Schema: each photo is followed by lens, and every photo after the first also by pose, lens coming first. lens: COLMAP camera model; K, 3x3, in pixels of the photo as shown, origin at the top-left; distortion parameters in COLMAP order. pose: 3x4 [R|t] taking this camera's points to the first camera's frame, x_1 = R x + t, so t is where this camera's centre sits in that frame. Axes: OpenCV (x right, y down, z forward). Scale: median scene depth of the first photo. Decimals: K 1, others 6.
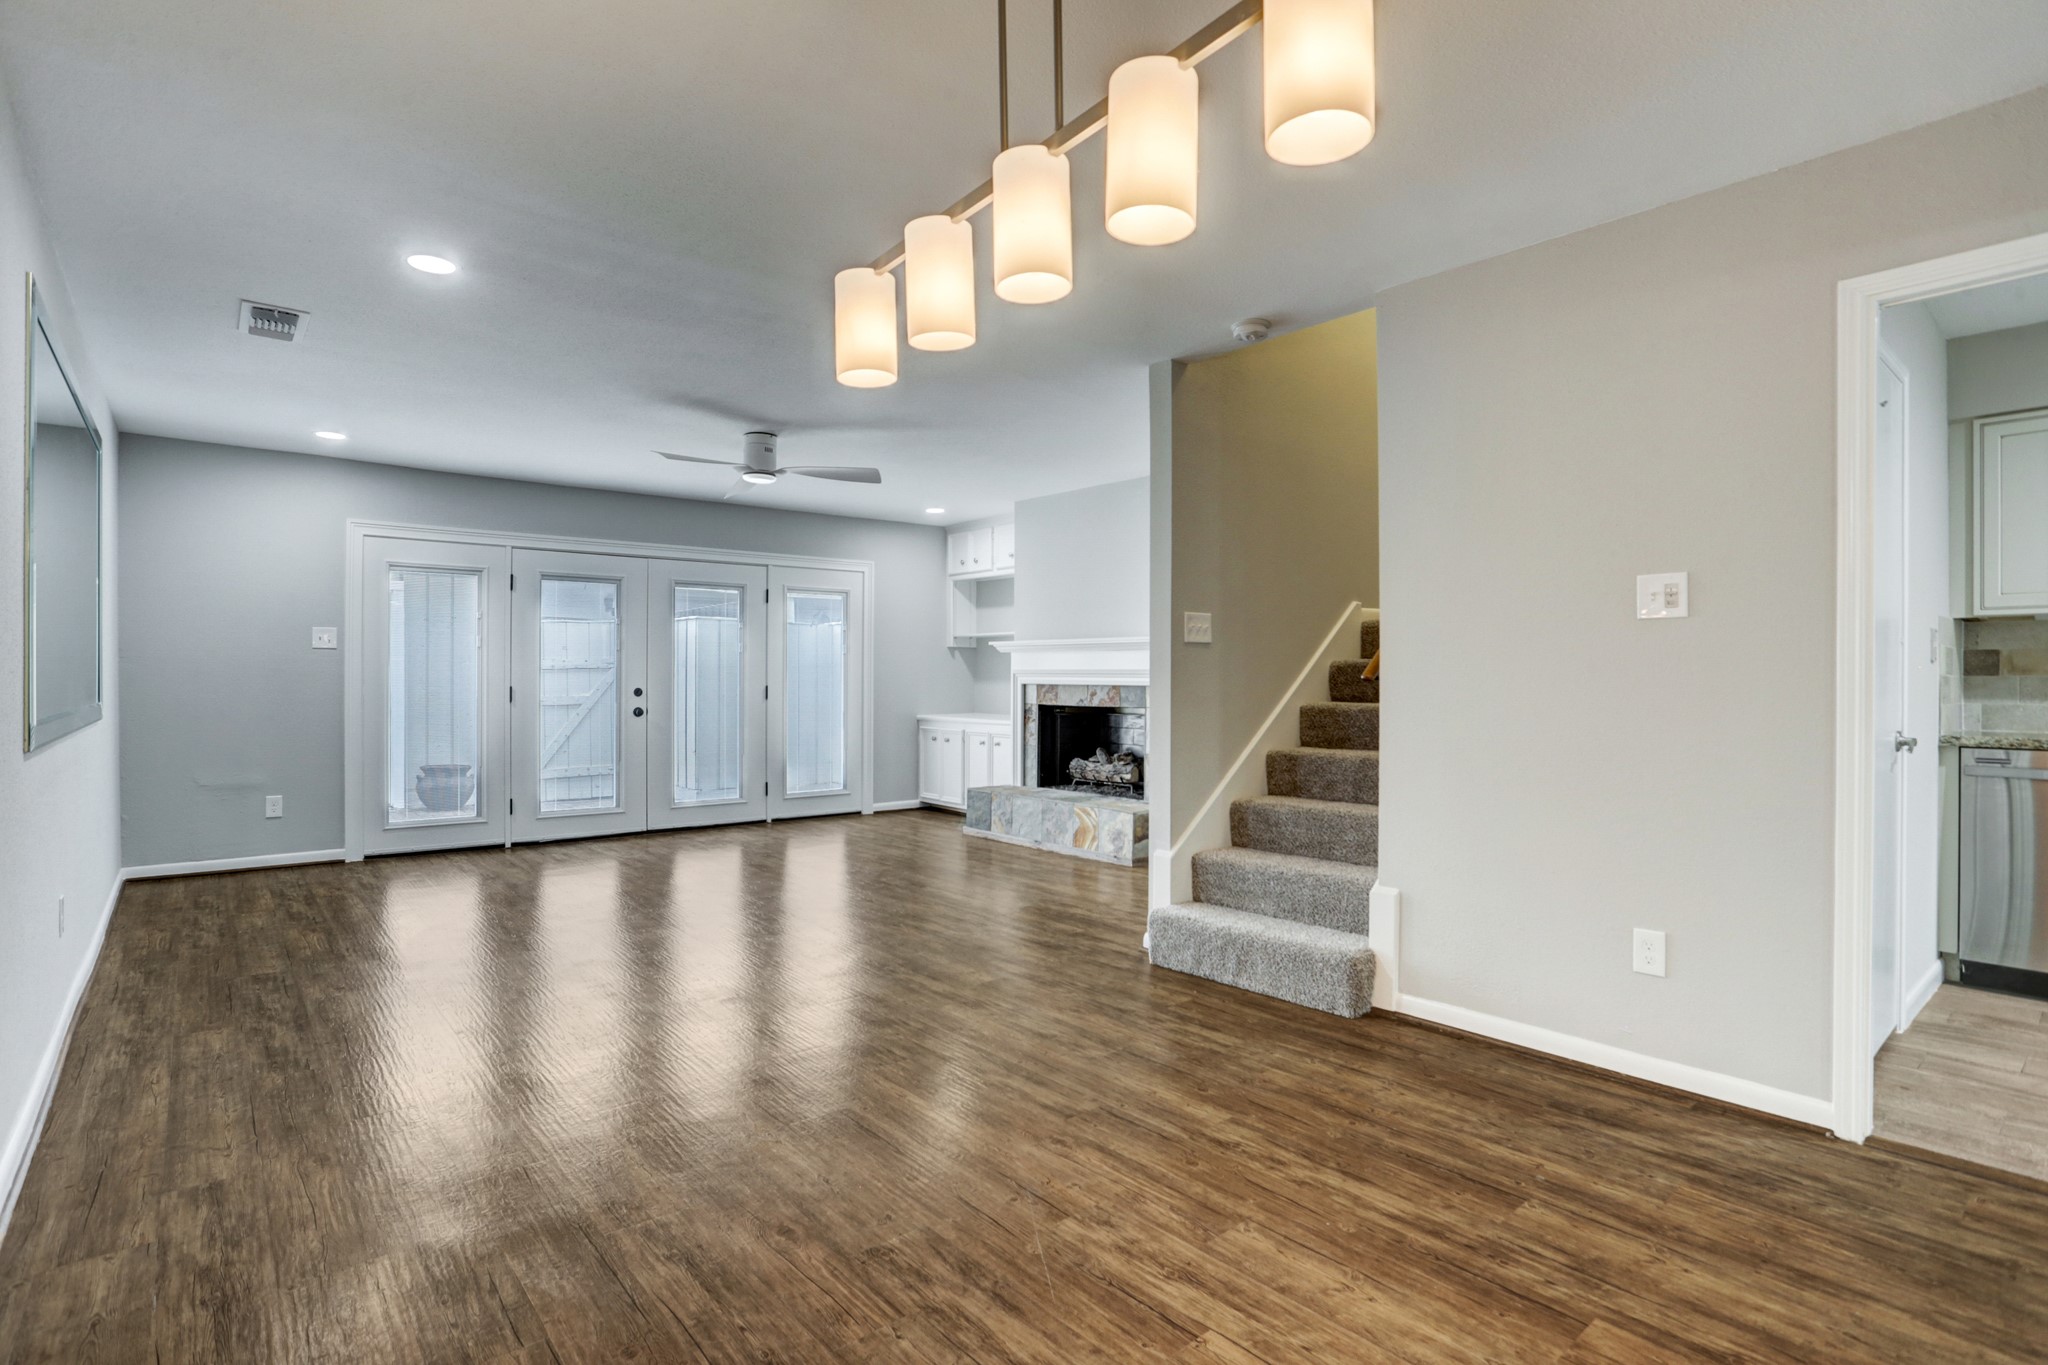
lens RADIAL K [[1007.0, 0, 1112.8], [0, 1007.0, 649.7], [0, 0, 1]] dist [-0.060823, 0.016530]
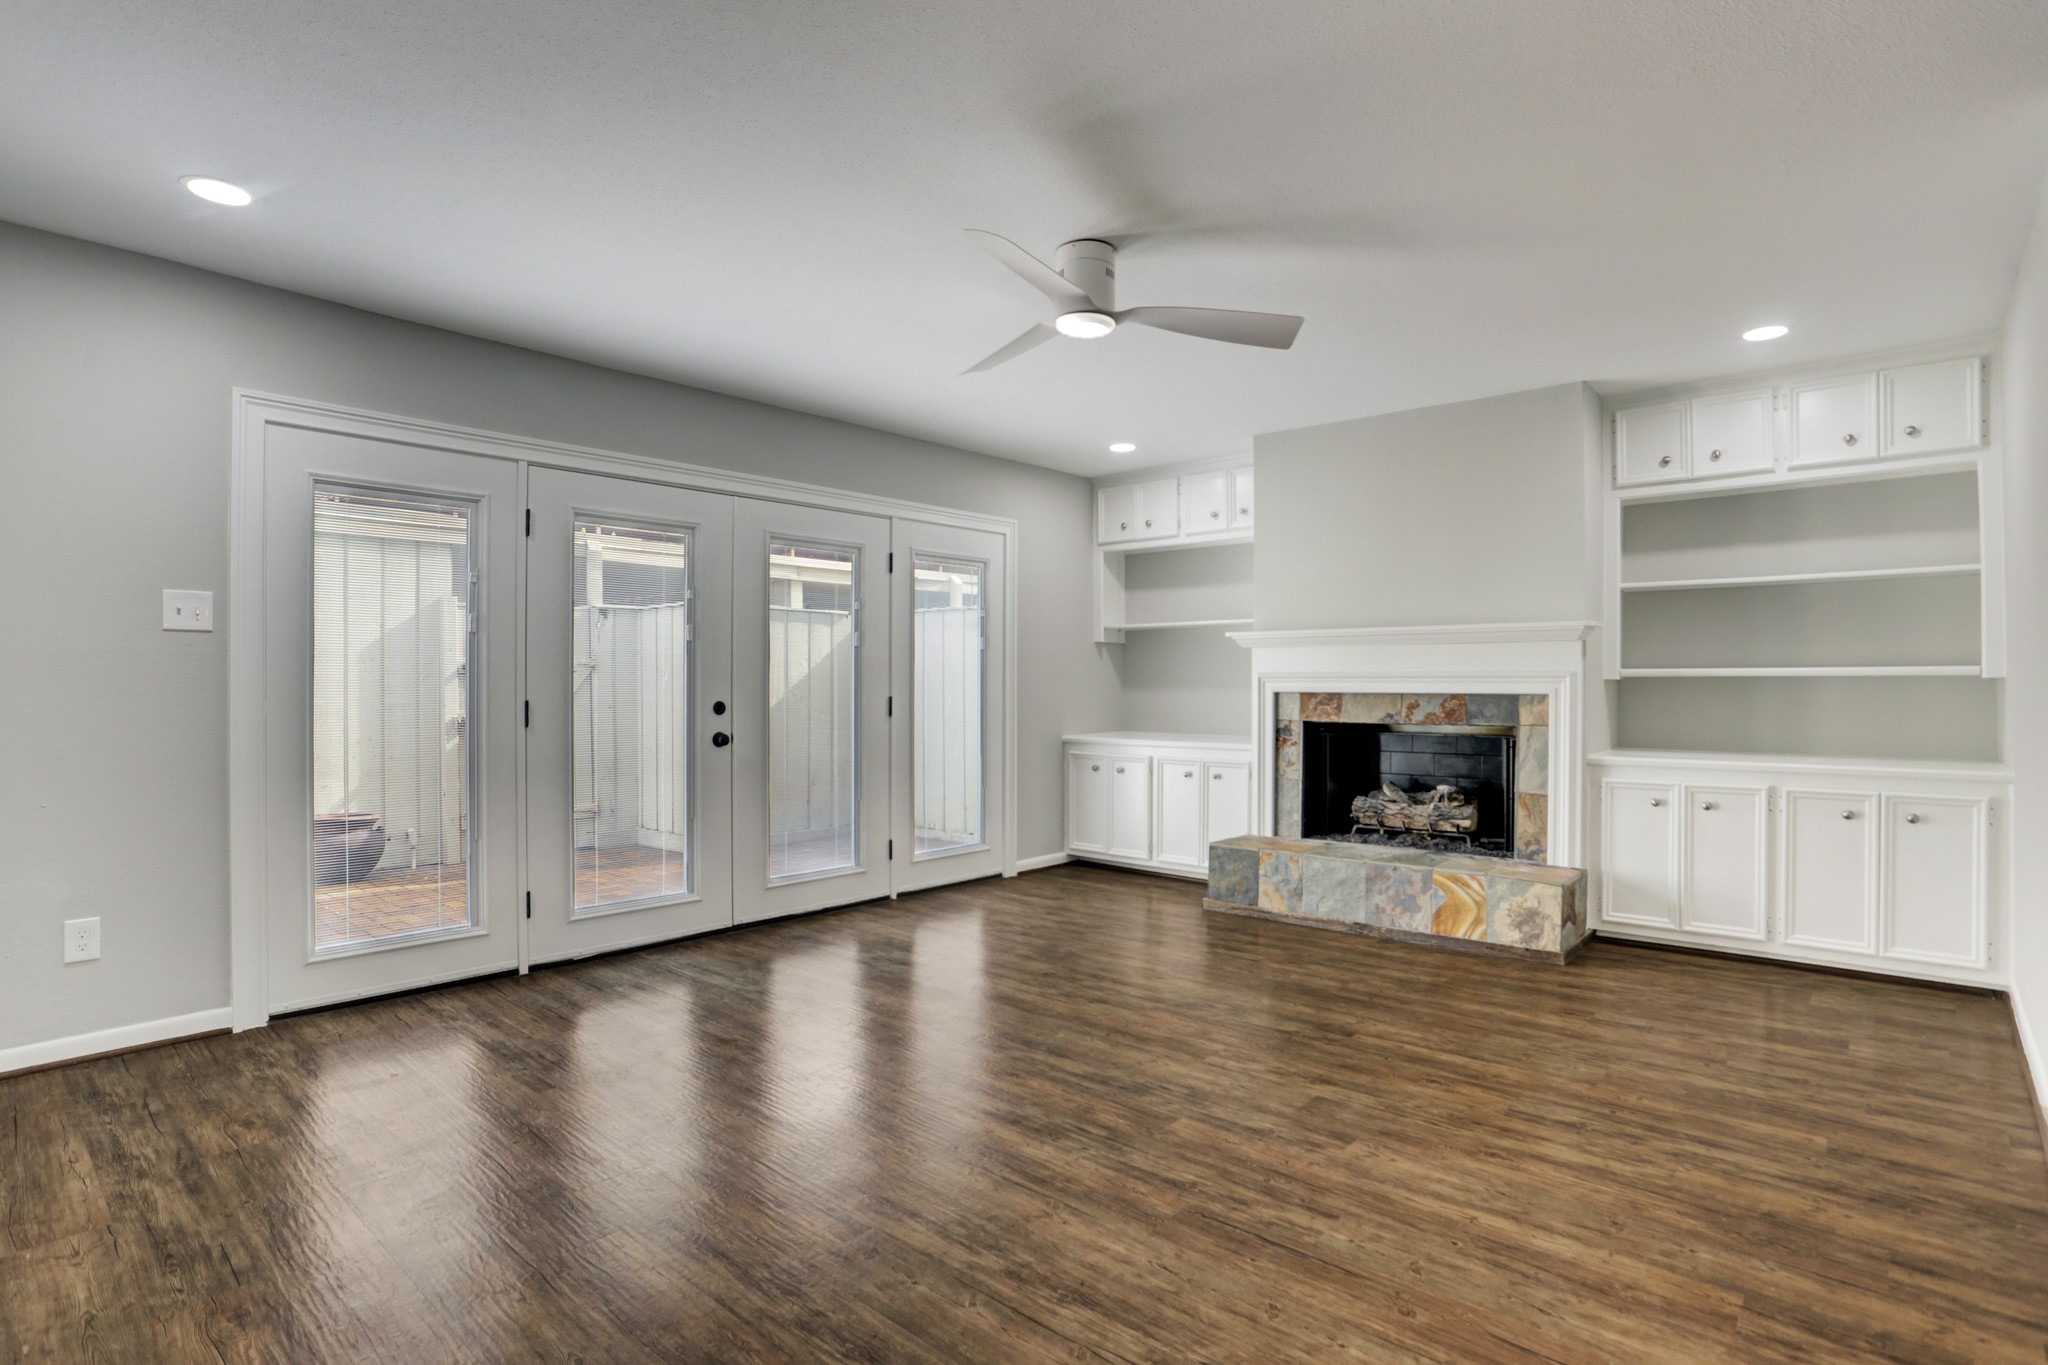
lens RADIAL K [[1007.0, 0, 1116.0], [0, 1007.0, 654.8], [0, 0, 1]] dist [-0.060823, 0.016530]
pose [[0.989931, 0.003112, 0.141513, -0.299217], [-0.003093, 0.999995, -0.000355, 0.008241], [-0.141514, -0.000086, 0.989936, 0.319148]]
